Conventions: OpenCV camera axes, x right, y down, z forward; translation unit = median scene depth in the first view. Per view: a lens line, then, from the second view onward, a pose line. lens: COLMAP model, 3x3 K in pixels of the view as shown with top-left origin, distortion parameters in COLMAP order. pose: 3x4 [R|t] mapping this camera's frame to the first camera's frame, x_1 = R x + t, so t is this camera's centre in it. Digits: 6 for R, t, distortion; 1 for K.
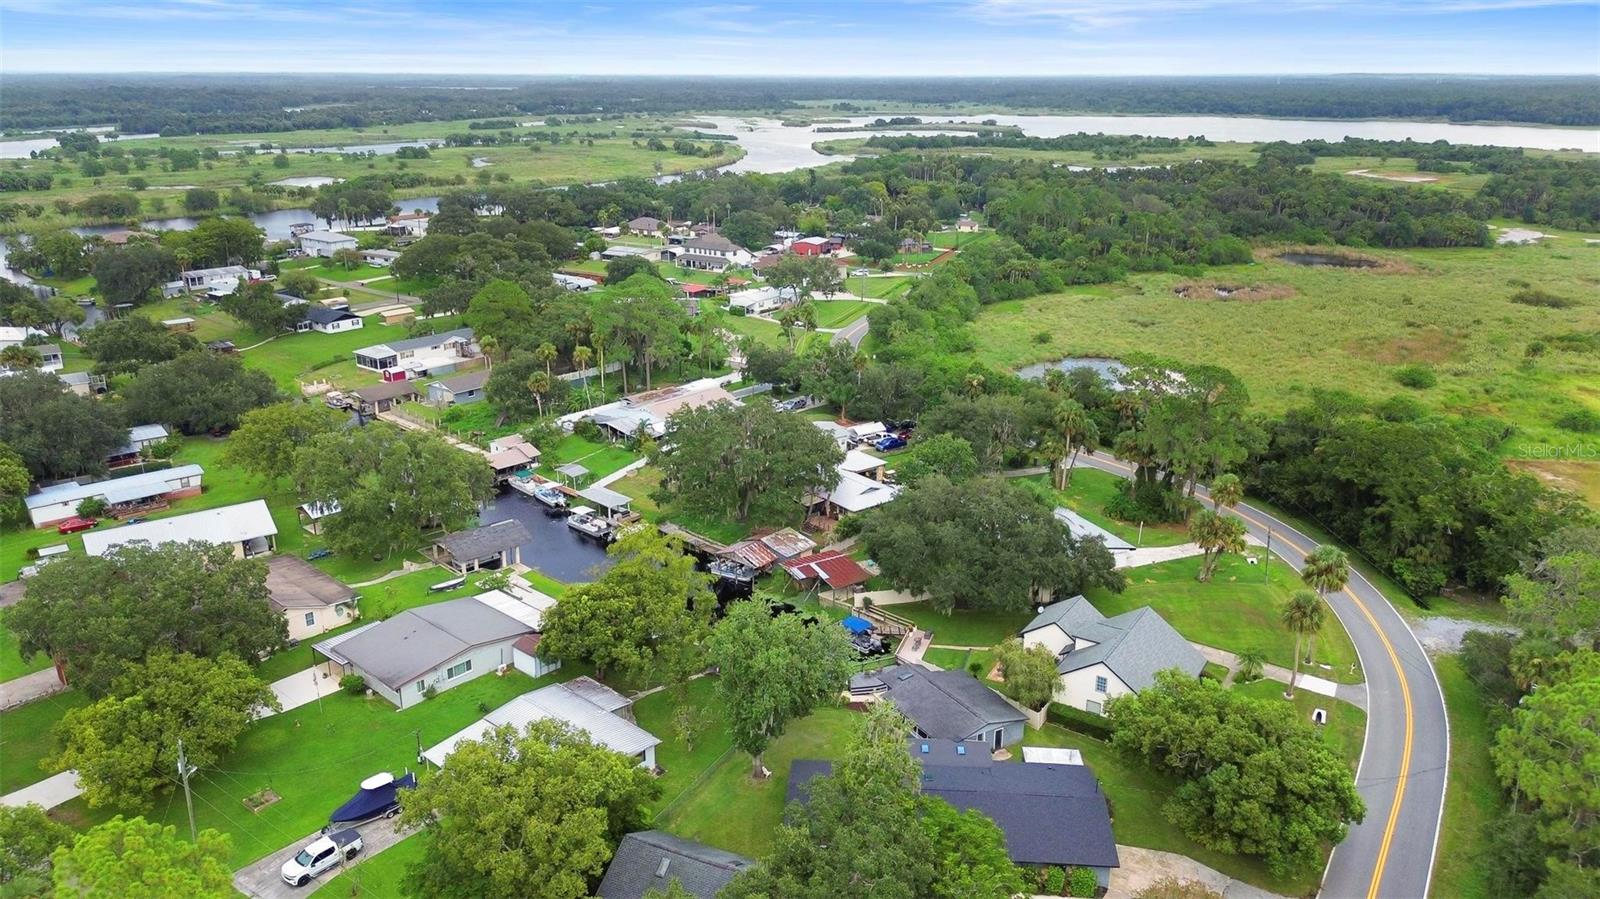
lens RADIAL K [[1183.6, 0, 794.2], [0, 1183.6, 446.2], [0, 0, 1]] dist [0.056213, -0.063357]
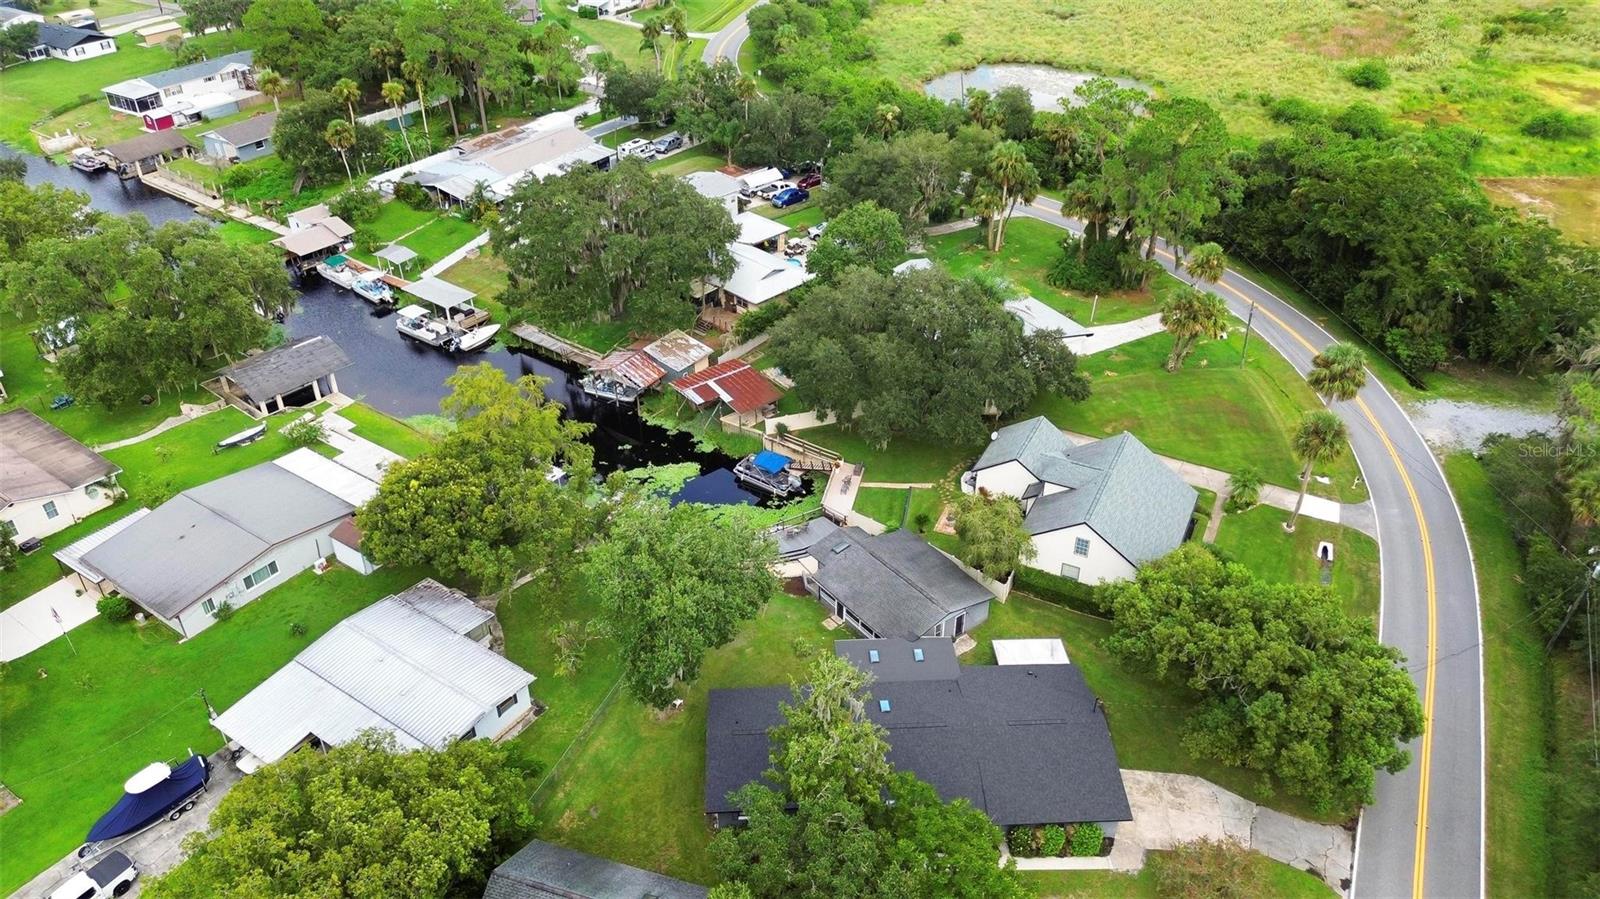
lens RADIAL K [[1183.6, 0, 807.4], [0, 1183.6, 463.8], [0, 0, 1]] dist [0.056213, -0.063357]
pose [[0.992483, -0.070367, 0.100134, -0.003518], [0.040942, 0.961937, 0.270185, -0.063528], [-0.115335, -0.264055, 0.957587, 0.207522]]
